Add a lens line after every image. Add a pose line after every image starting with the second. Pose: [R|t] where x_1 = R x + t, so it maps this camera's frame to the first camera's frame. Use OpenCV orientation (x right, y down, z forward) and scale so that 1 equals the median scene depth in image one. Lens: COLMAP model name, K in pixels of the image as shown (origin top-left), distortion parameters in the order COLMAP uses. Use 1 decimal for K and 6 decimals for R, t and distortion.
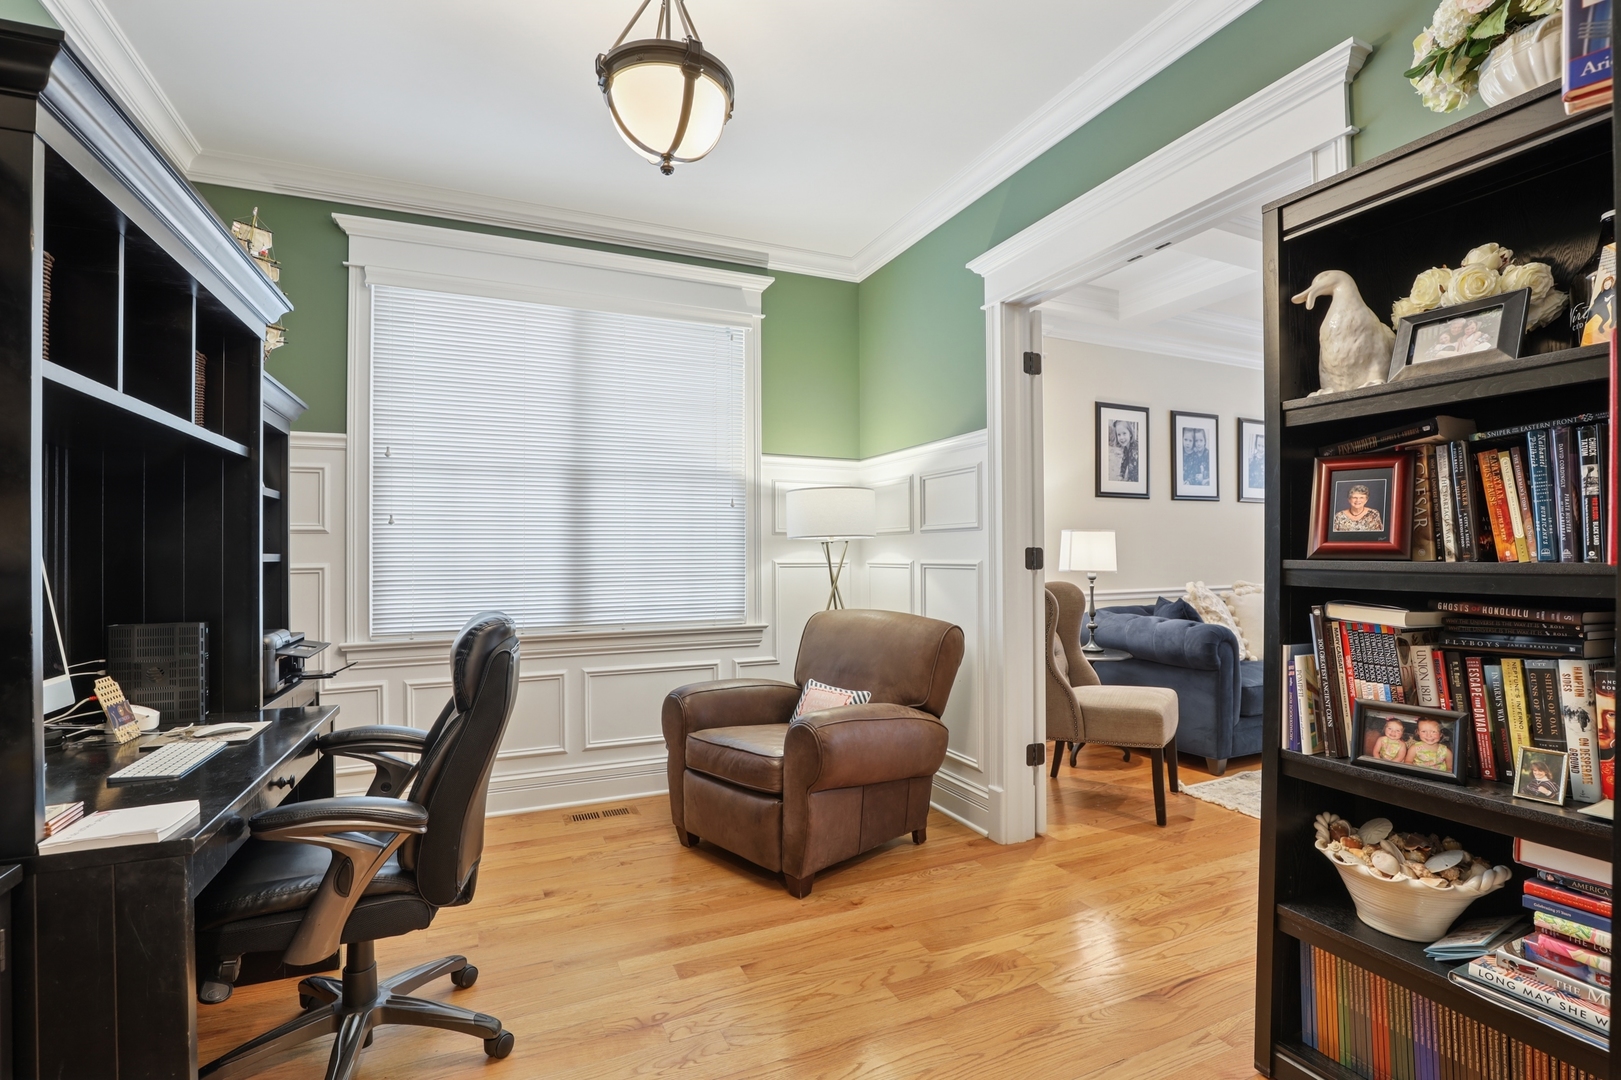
lens RADIAL K [[747.1, 0, 806.6], [0, 747.1, 546.2], [0, 0, 1]] dist [-0.039553, 0.006056]
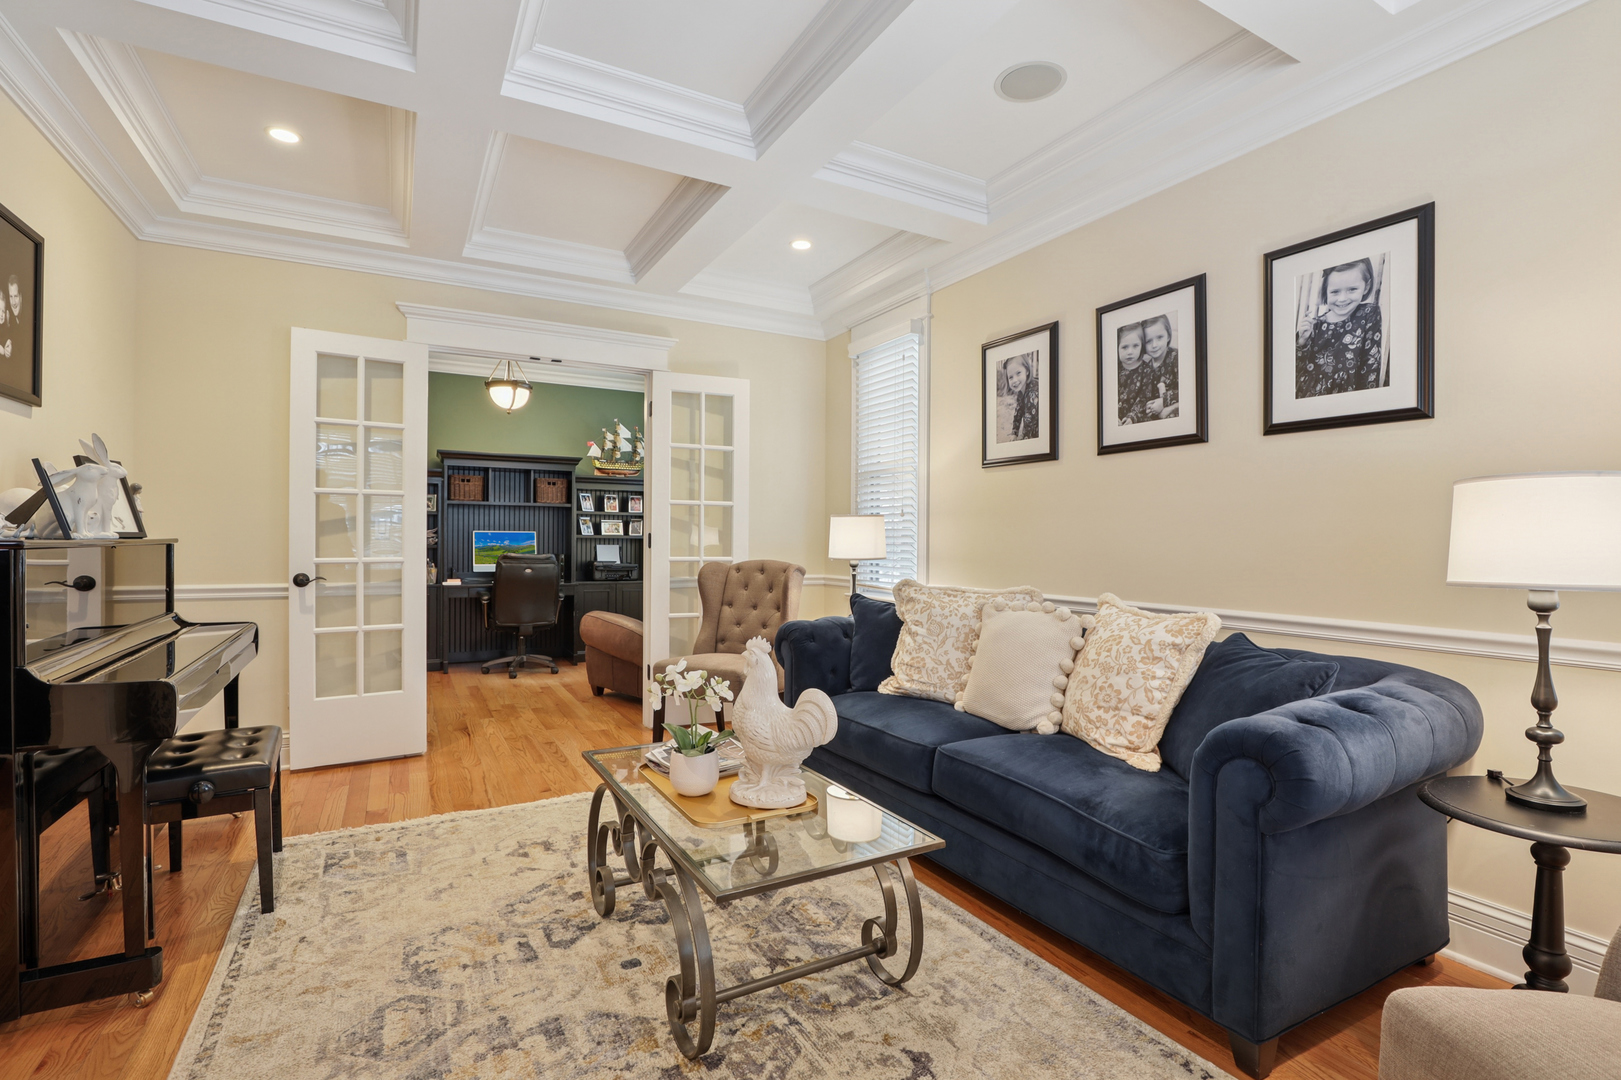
lens RADIAL K [[747.1, 0, 810.5], [0, 747.1, 540.8], [0, 0, 1]] dist [-0.039553, 0.006056]
pose [[0.085807, 0.009598, -0.996266, 1.143883], [0.002247, 0.999949, 0.009827, 0.001850], [0.996309, -0.003081, 0.085781, 0.749515]]
